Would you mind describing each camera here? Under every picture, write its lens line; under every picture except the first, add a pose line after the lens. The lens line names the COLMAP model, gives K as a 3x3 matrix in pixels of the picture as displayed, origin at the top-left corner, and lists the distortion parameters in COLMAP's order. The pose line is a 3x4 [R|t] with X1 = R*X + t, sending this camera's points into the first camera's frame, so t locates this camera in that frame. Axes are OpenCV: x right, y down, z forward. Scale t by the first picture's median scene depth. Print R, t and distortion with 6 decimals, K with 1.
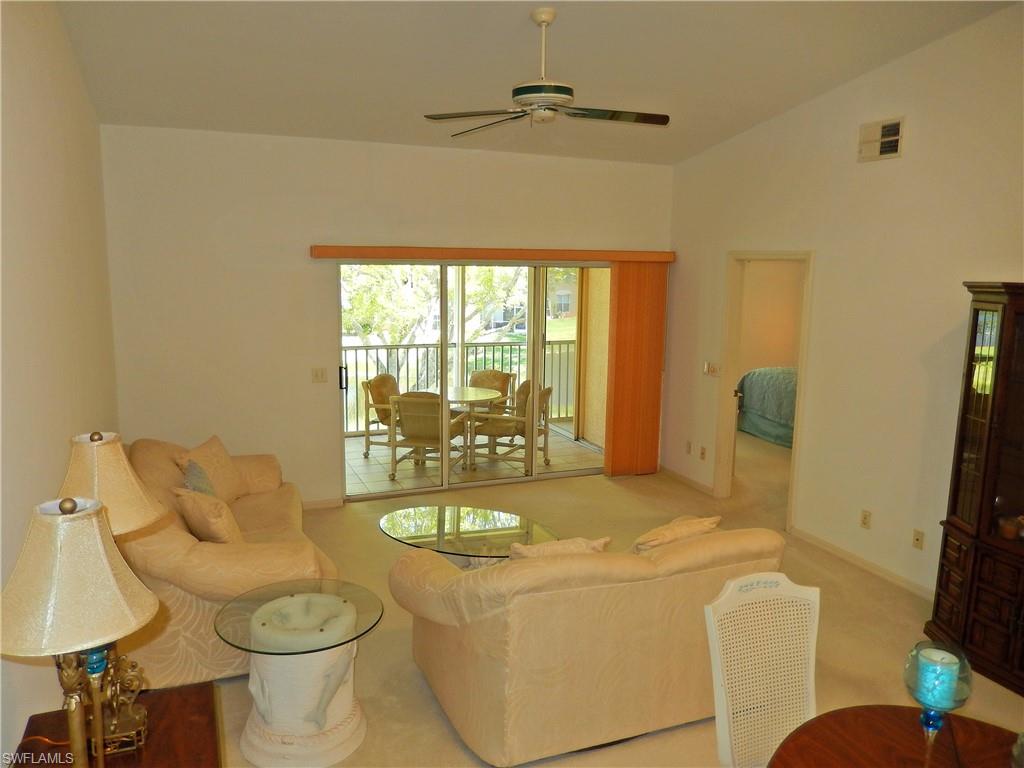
lens RADIAL K [[763.4, 0, 507.8], [0, 763.4, 378.6], [0, 0, 1]] dist [-0.006741, -0.007479]
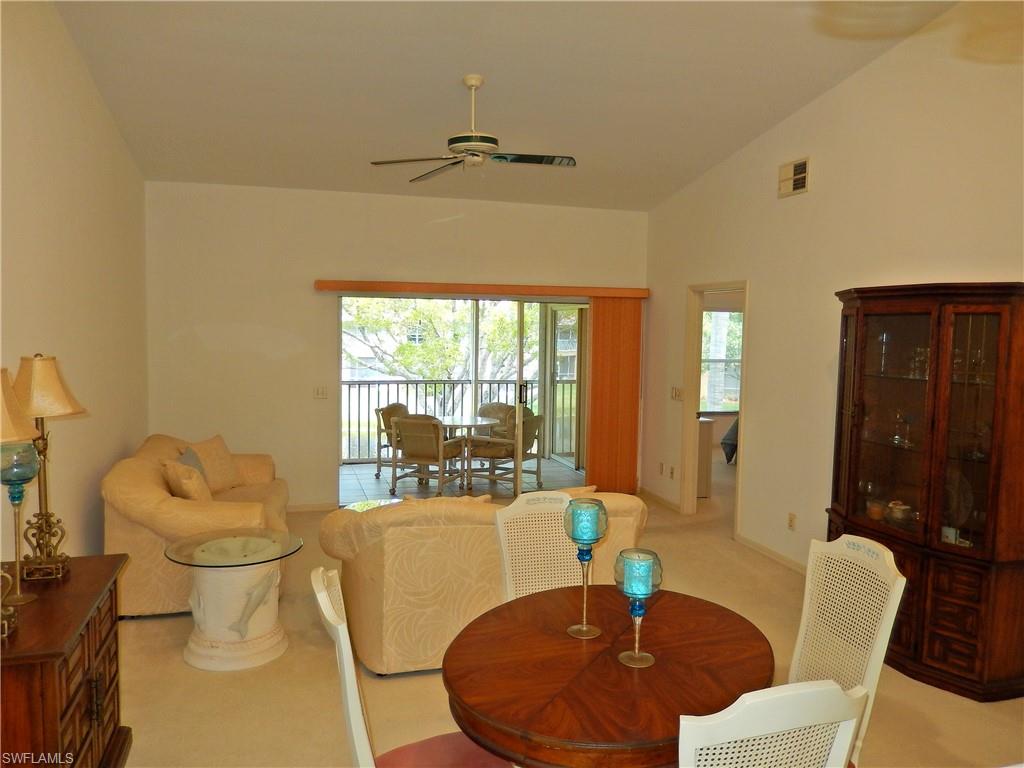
lens RADIAL K [[763.4, 0, 507.3], [0, 763.4, 376.5], [0, 0, 1]] dist [-0.006741, -0.007479]
pose [[0.994071, 0.005198, -0.108605, 0.194959], [-0.015015, 0.995849, -0.089774, 0.087184], [0.107688, 0.090872, 0.990023, -0.135767]]
